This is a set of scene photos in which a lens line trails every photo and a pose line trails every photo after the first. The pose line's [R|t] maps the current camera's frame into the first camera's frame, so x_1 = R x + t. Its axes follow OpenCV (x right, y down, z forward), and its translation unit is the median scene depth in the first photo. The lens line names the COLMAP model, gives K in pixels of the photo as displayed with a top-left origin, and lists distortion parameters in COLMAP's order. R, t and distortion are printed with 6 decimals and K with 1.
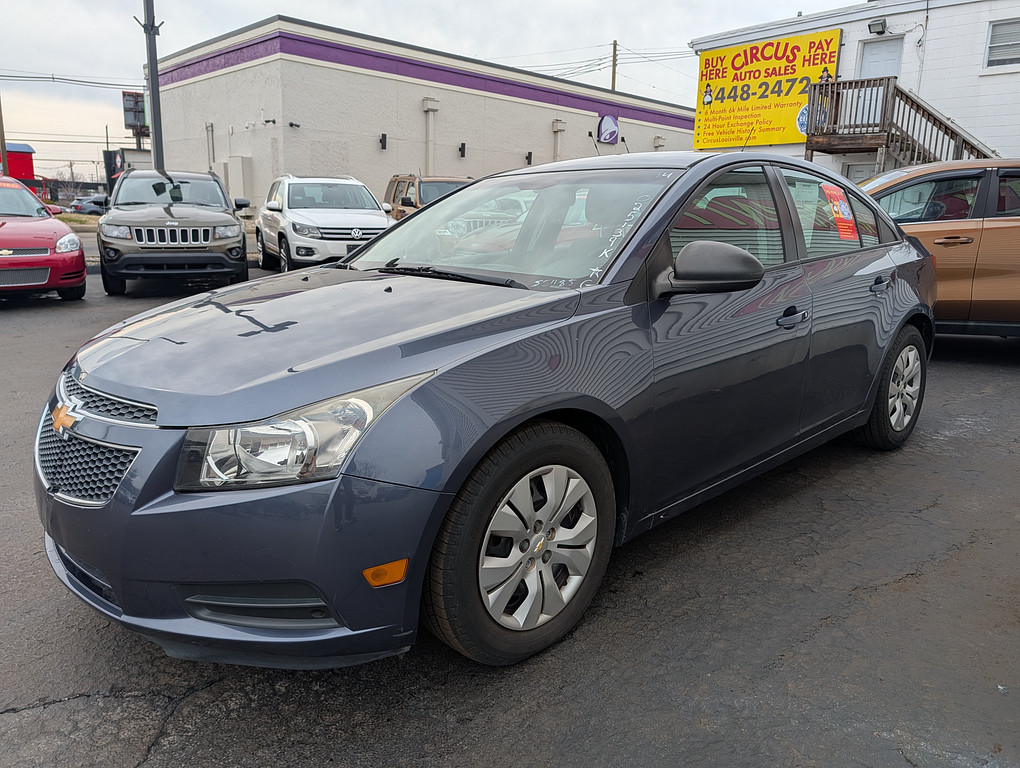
lens RADIAL K [[729.0, 0, 513.1], [0, 729.0, 384.3], [0, 0, 1]] dist [0.014357, -0.010836]
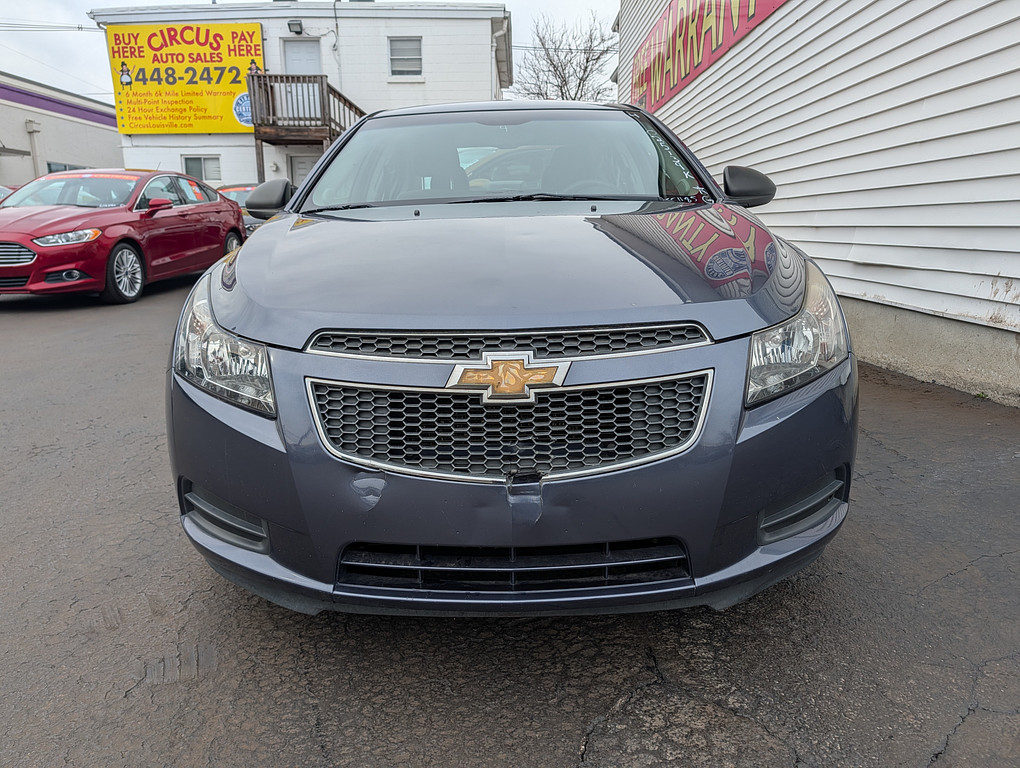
lens RADIAL K [[729.0, 0, 505.9], [0, 729.0, 389.2], [0, 0, 1]] dist [0.014357, -0.010836]
pose [[0.701986, -0.188946, 0.686669, -0.110122], [0.183794, 0.979568, 0.081647, -0.000275], [-0.688066, 0.068890, 0.722370, 0.048792]]
